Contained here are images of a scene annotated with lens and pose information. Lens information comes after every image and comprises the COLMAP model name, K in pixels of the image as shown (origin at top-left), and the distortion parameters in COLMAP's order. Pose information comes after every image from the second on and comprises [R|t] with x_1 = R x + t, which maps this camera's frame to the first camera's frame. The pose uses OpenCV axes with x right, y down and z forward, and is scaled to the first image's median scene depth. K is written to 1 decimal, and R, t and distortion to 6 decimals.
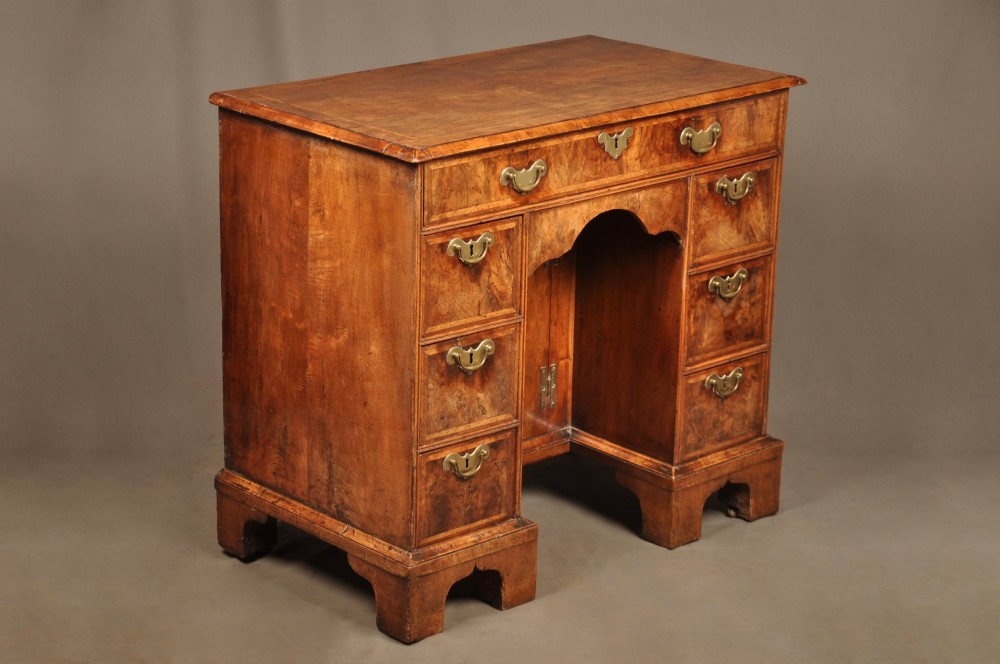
lens RADIAL K [[2328.4, 0, 499.7], [0, 2328.4, 371.1], [0, 0, 1]] dist [0.481199, 0.121523]
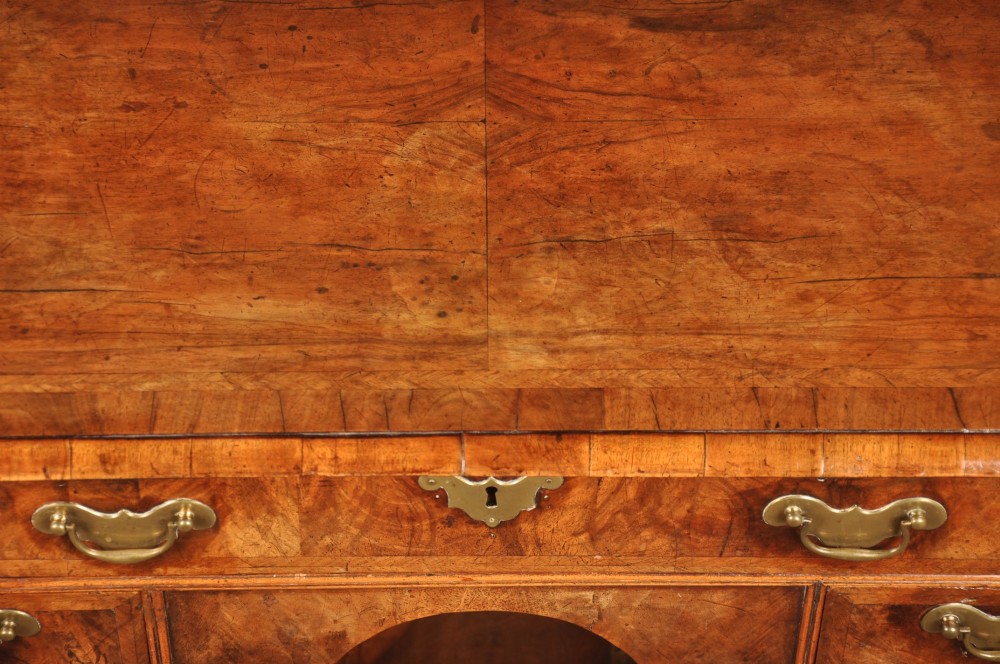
lens RADIAL K [[2563.9, 0, 500.1], [0, 2563.9, 360.3], [0, 0, 1]] dist [0.517113, 0.710627]
pose [[0.735215, 0.492330, -0.465908, 0.214996], [-0.199011, 0.813840, 0.545948, -0.317311], [0.647961, -0.308668, 0.696326, 0.735272]]
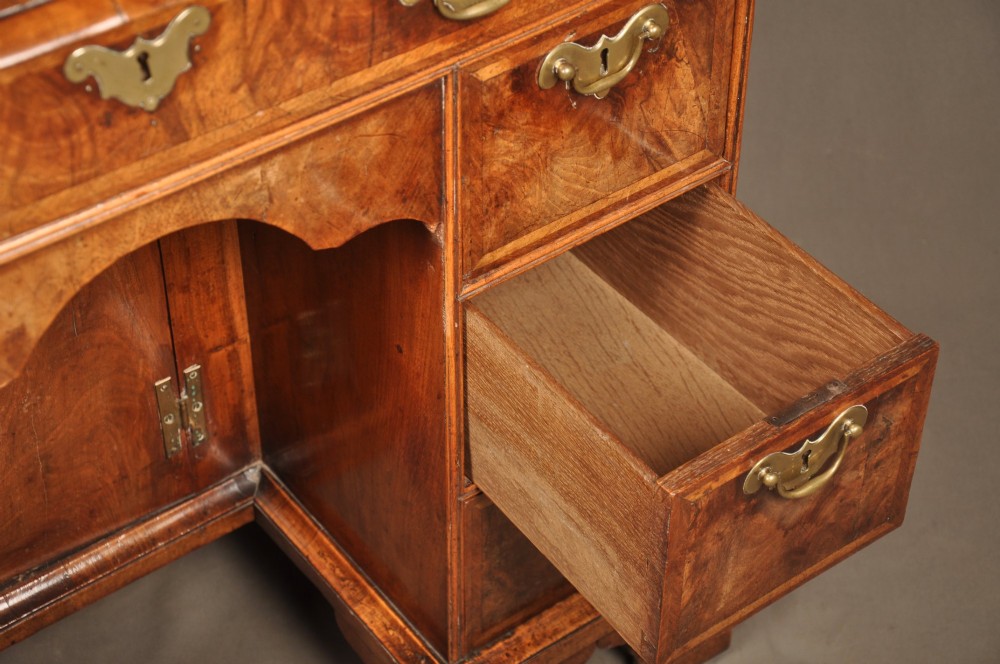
lens RADIAL K [[2122.1, 0, 499.2], [0, 2122.1, 350.2], [0, 0, 1]] dist [0.435347, -0.058103]
pose [[0.993044, 0.064381, -0.098587, 0.125303], [-0.017065, 0.907131, 0.420501, -0.181993], [0.116503, -0.415894, 0.901920, 0.725195]]
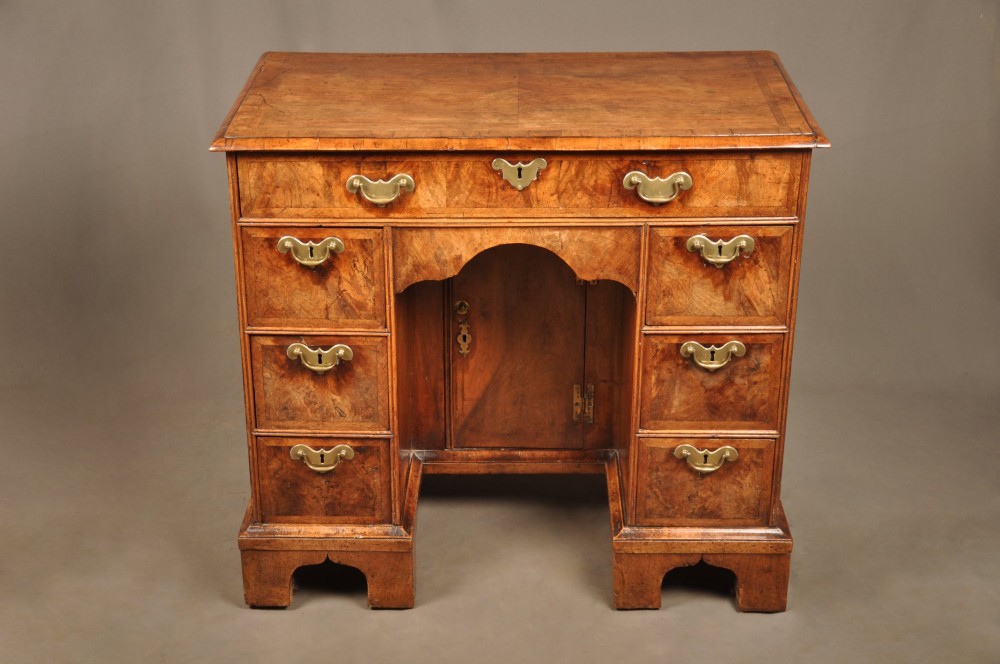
lens RADIAL K [[1516.6, 0, 499.9], [0, 1516.6, 352.3], [0, 0, 1]] dist [0.178252, -0.006233]
pose [[0.721233, 0.270060, -0.637880, 0.432845], [-0.199661, 0.962836, 0.181885, -0.134379], [0.663293, -0.003822, 0.748350, 0.549422]]
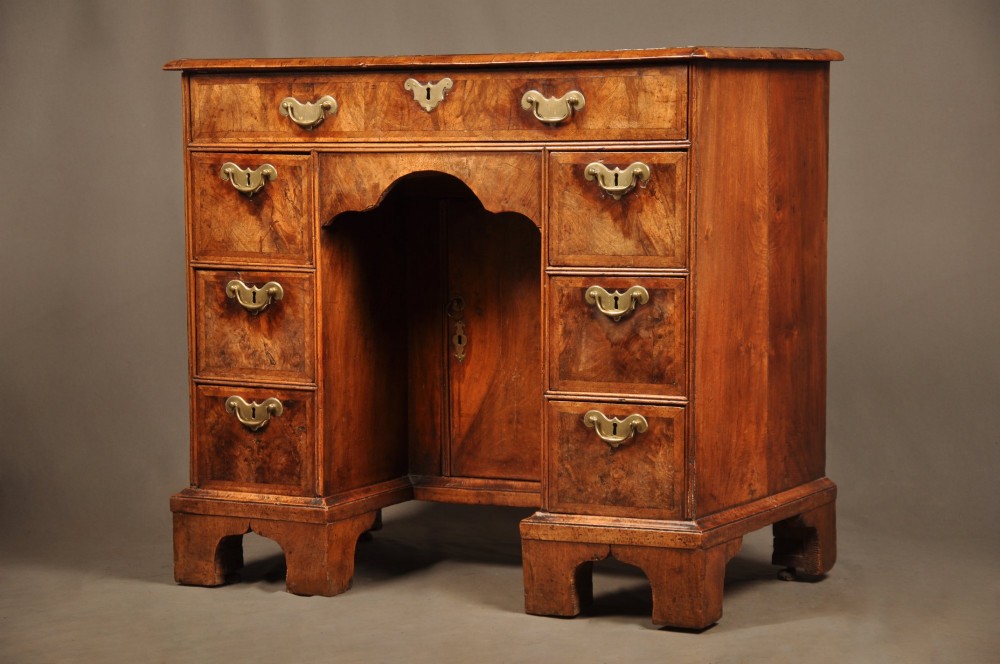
lens RADIAL K [[2734.1, 0, 490.4], [0, 2734.1, 378.3], [0, 0, 1]] dist [0.664080, -0.566134]
pose [[0.322950, 0.074611, -0.943471, 1.043906], [-0.278417, 0.960265, -0.019363, 0.020470], [0.904537, 0.268931, 0.330890, 0.695946]]
